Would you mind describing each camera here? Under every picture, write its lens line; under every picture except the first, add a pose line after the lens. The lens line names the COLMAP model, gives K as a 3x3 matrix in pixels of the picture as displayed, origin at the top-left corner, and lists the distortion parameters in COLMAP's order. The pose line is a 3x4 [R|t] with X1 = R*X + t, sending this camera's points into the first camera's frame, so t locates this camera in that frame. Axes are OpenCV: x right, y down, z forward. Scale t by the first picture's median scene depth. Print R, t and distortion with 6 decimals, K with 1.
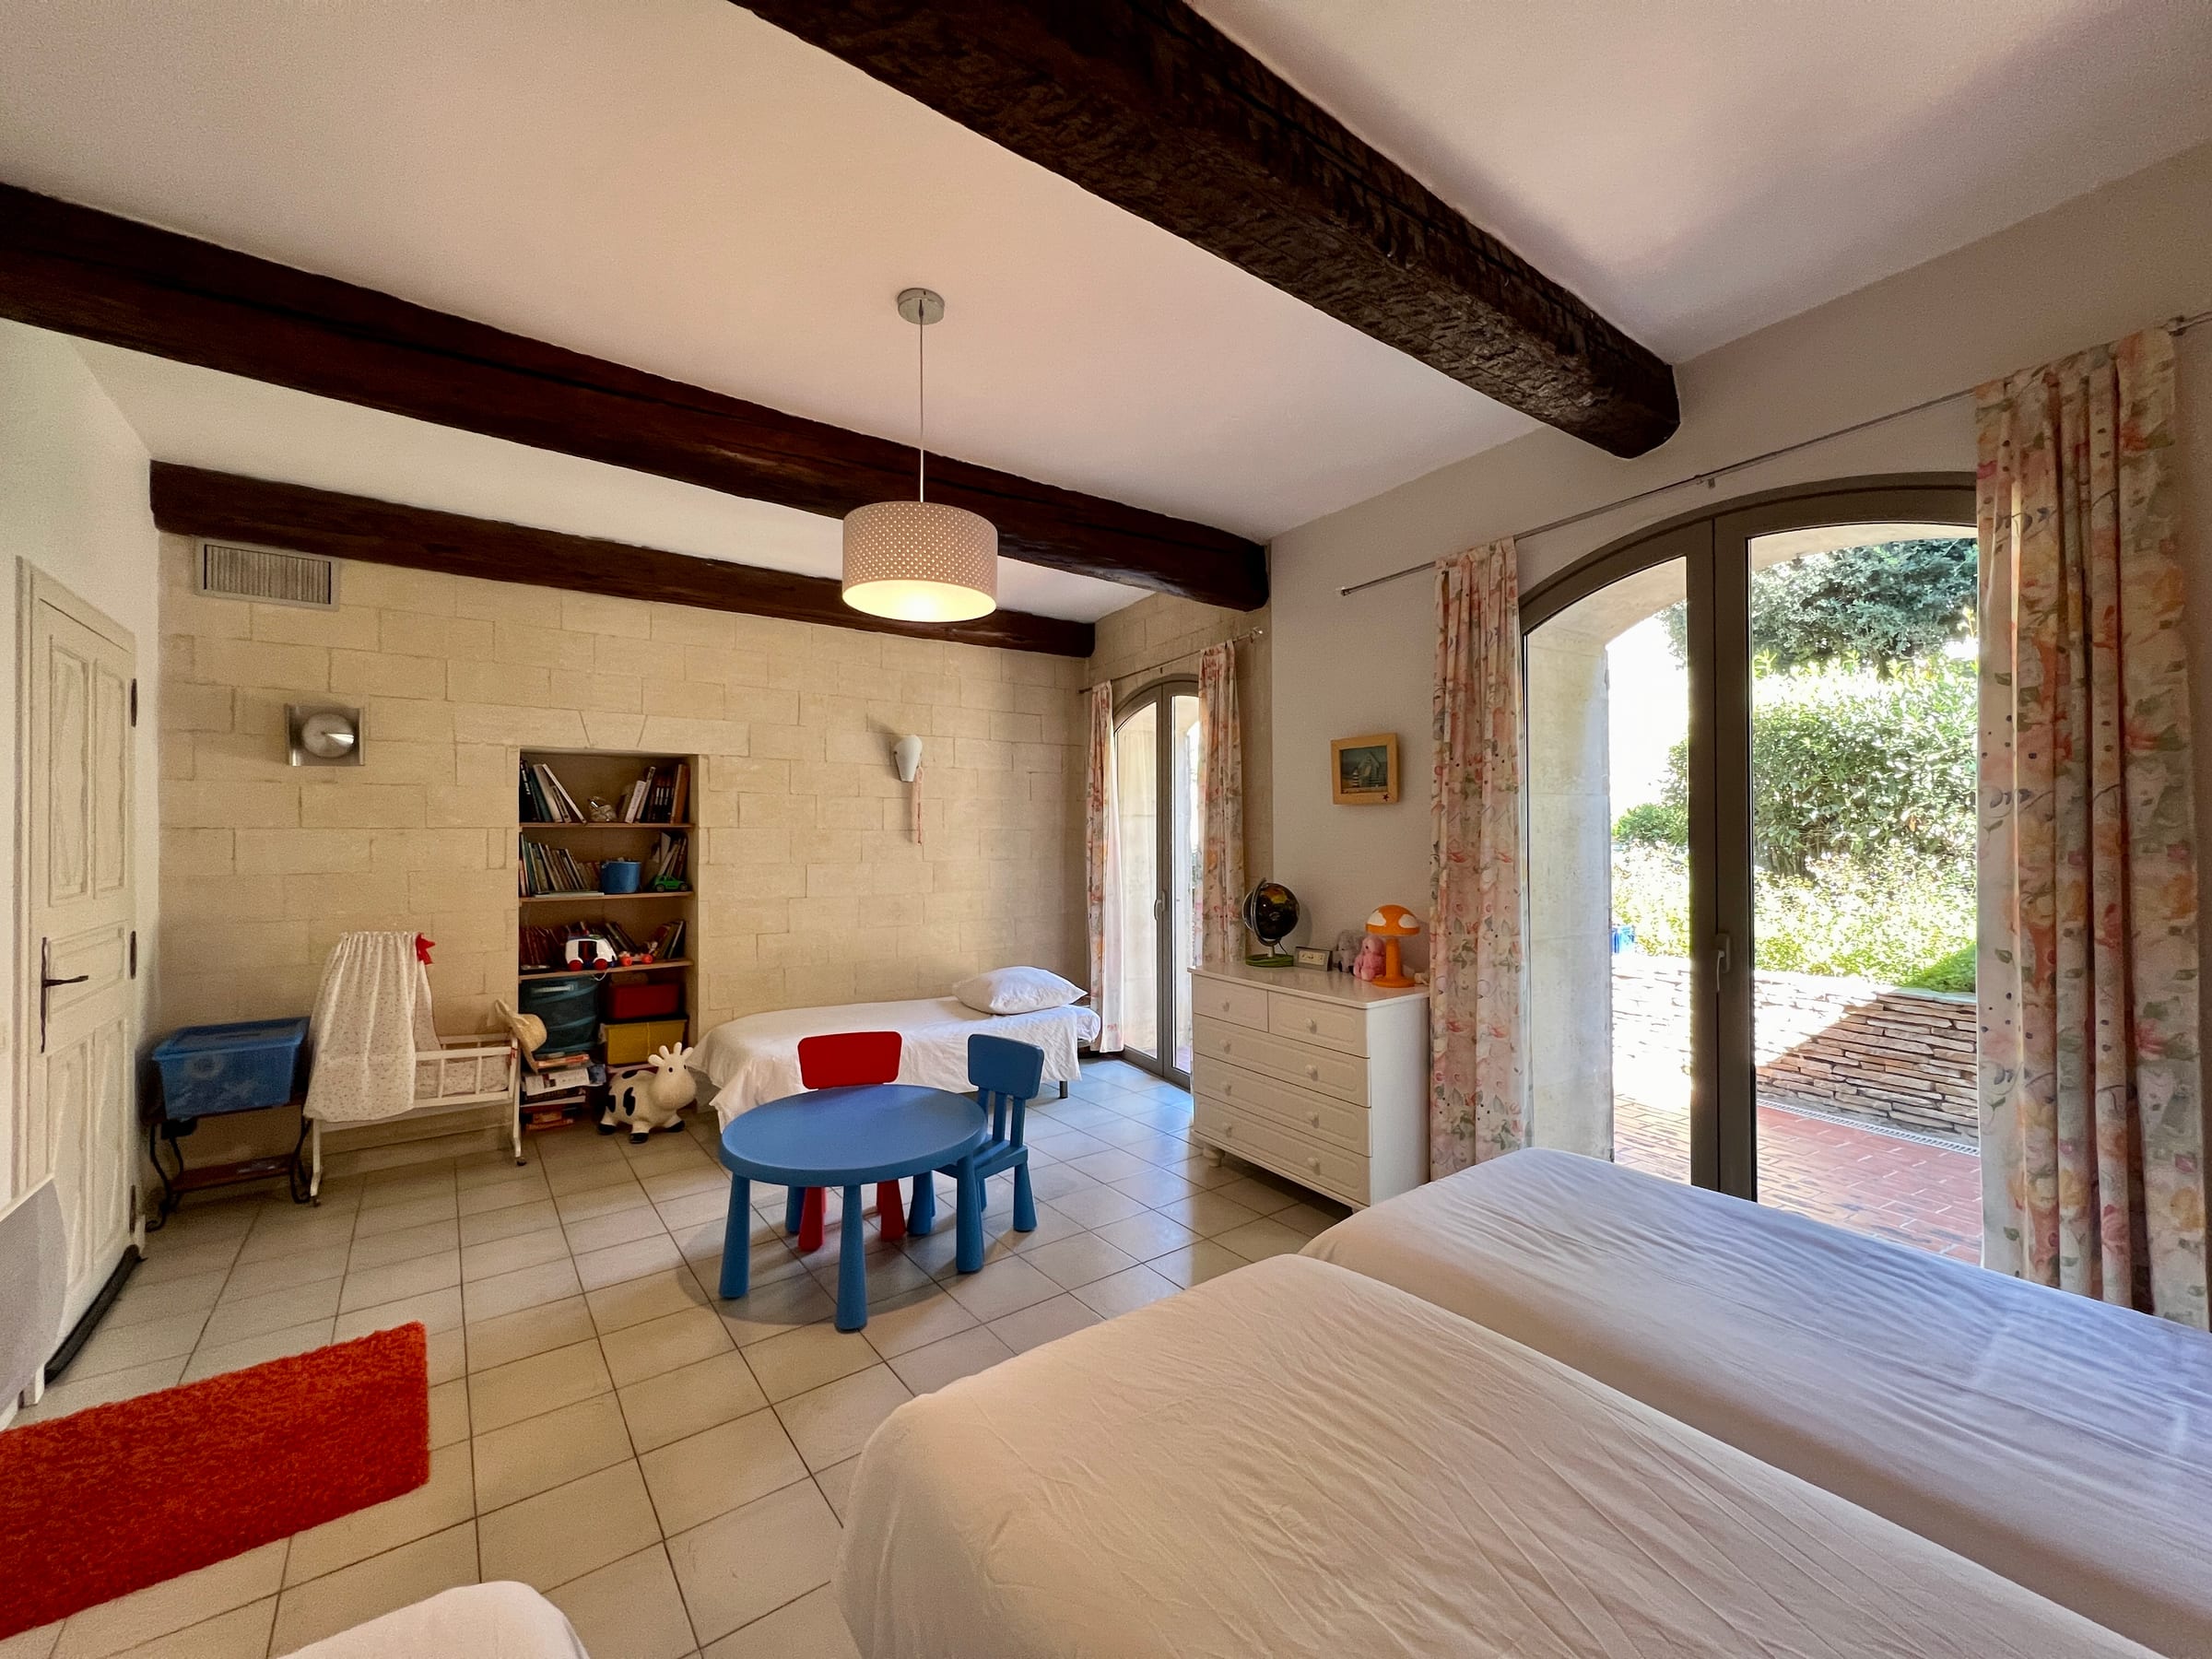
lens RADIAL K [[888.3, 0, 1099.0], [0, 888.3, 823.1], [0, 0, 1]] dist [0.003186, 0.000127]
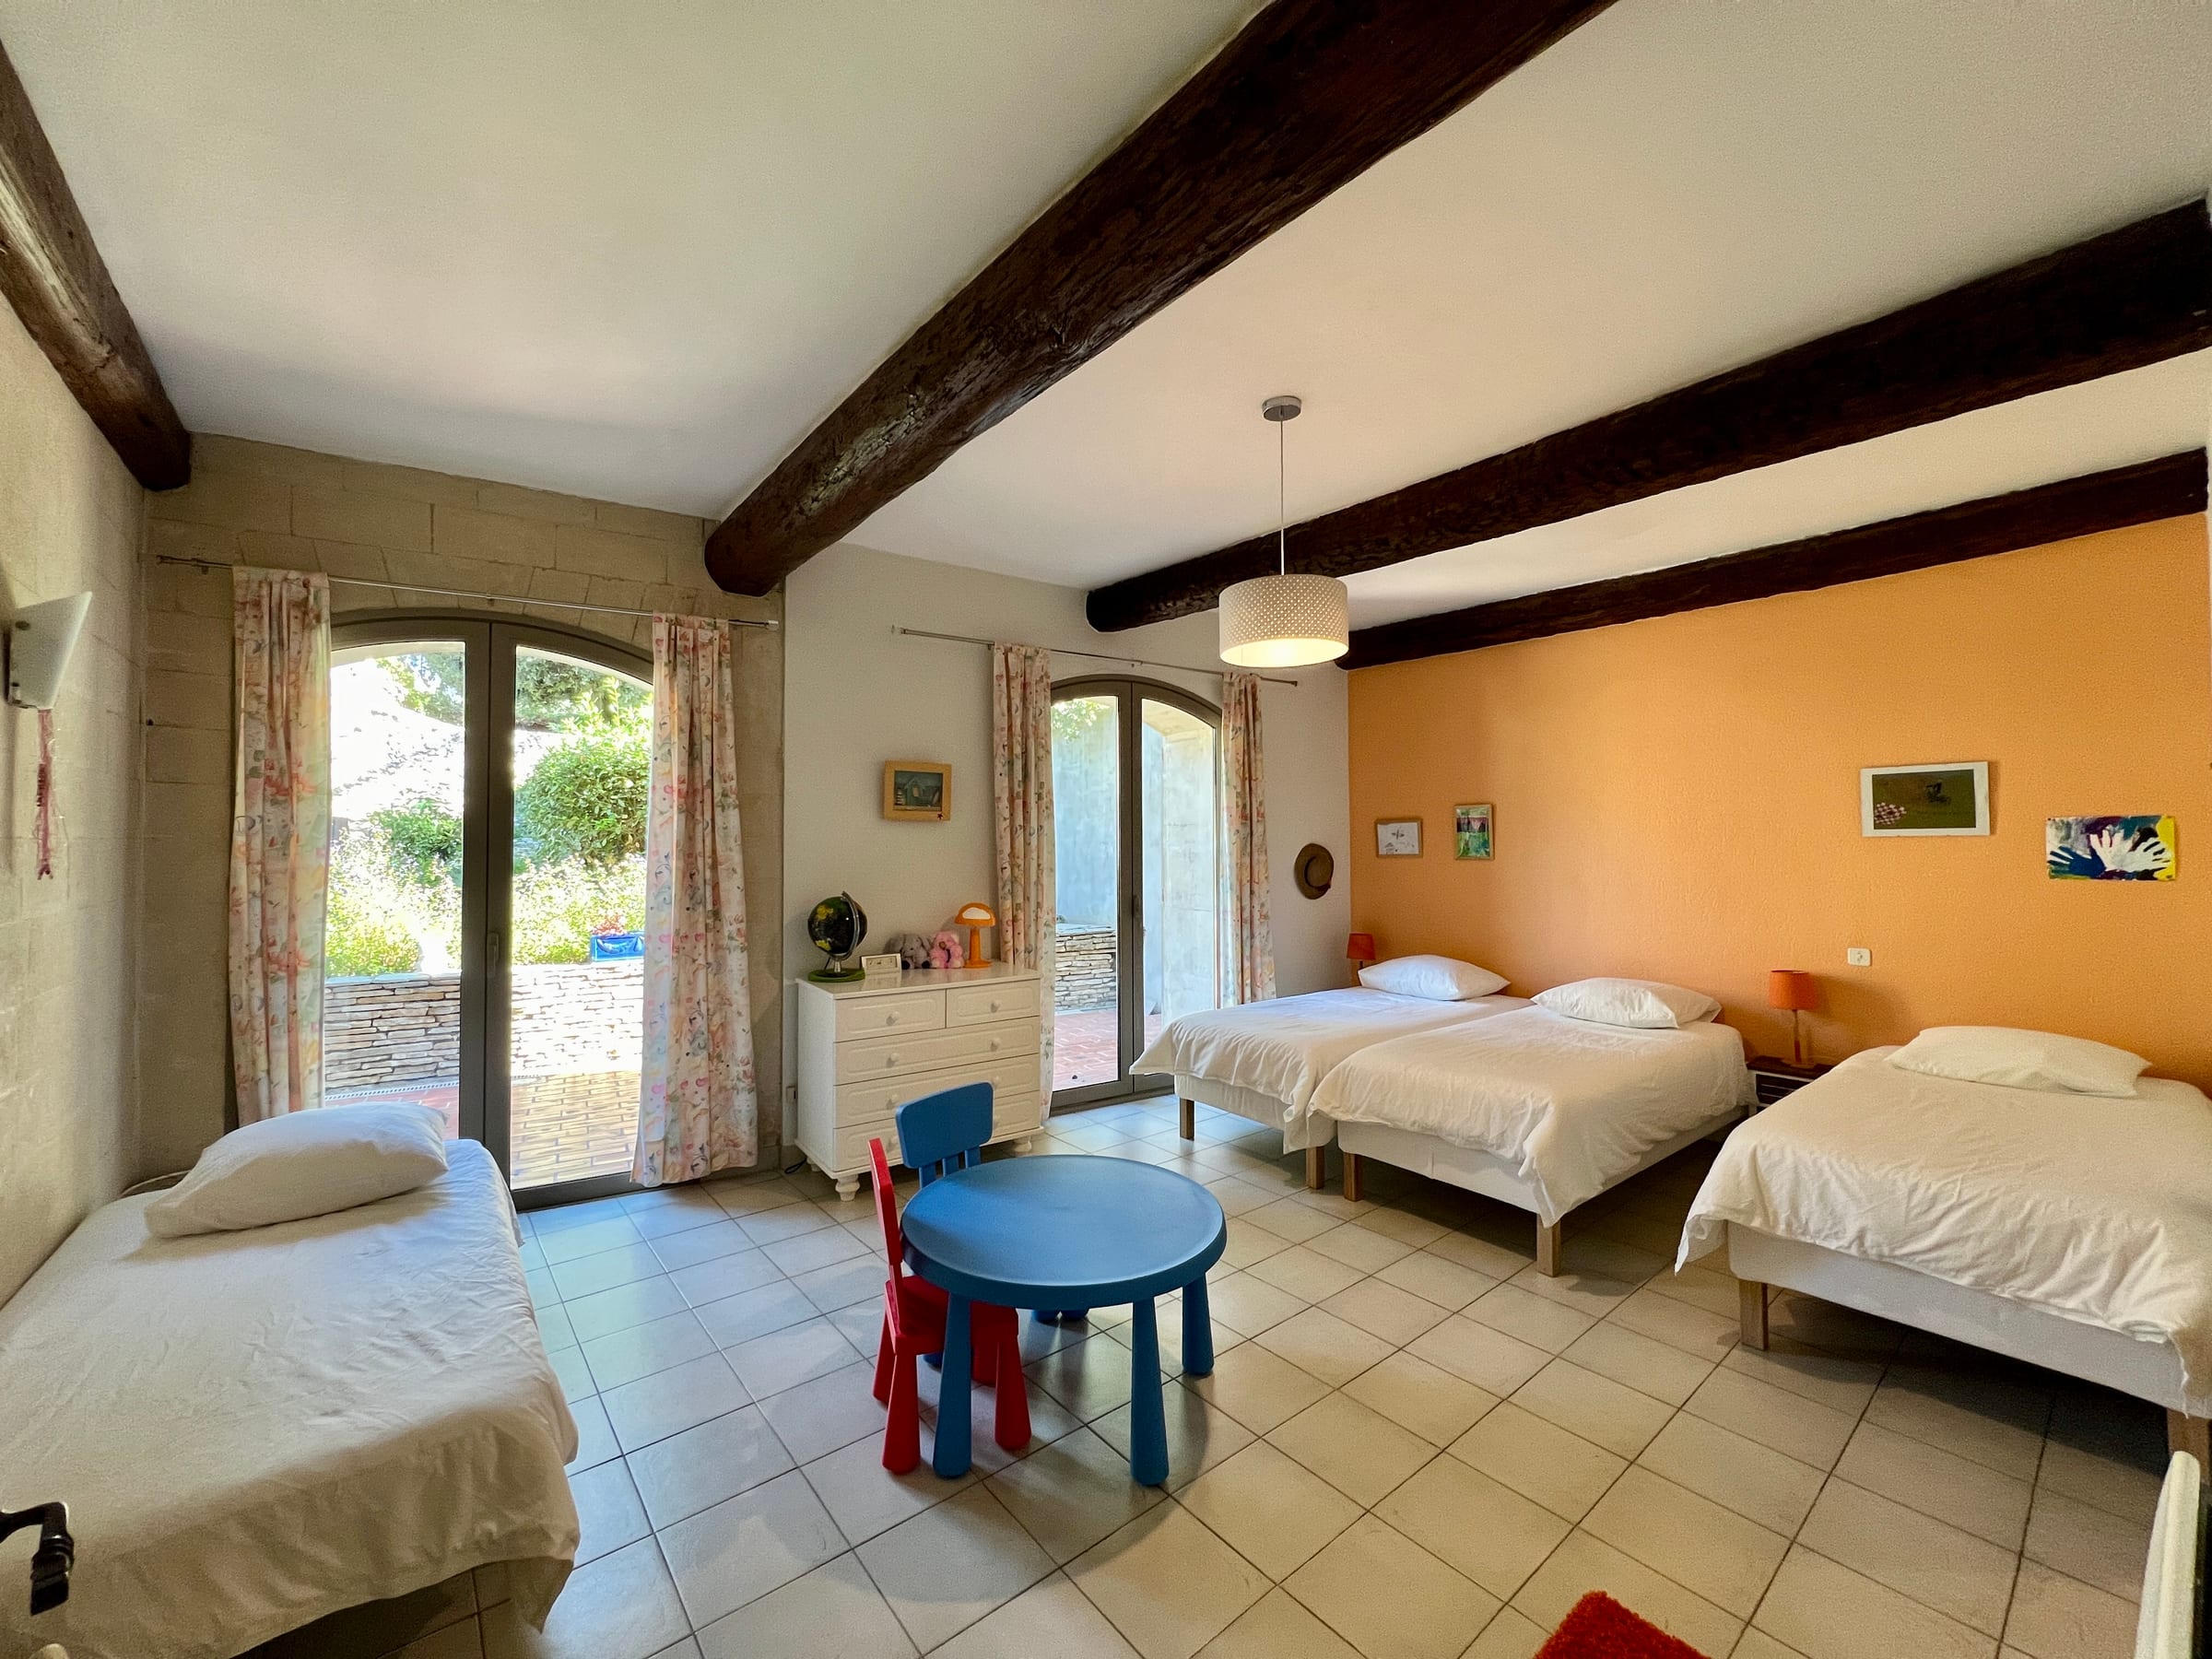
lens RADIAL K [[888.3, 0, 1101.1], [0, 888.3, 842.0], [0, 0, 1]] dist [0.003186, 0.000127]
pose [[-0.050241, 0.011828, 0.998667, -0.978944], [-0.007861, 0.999894, -0.012238, 0.021276], [-0.998706, -0.008465, -0.050142, 0.930198]]
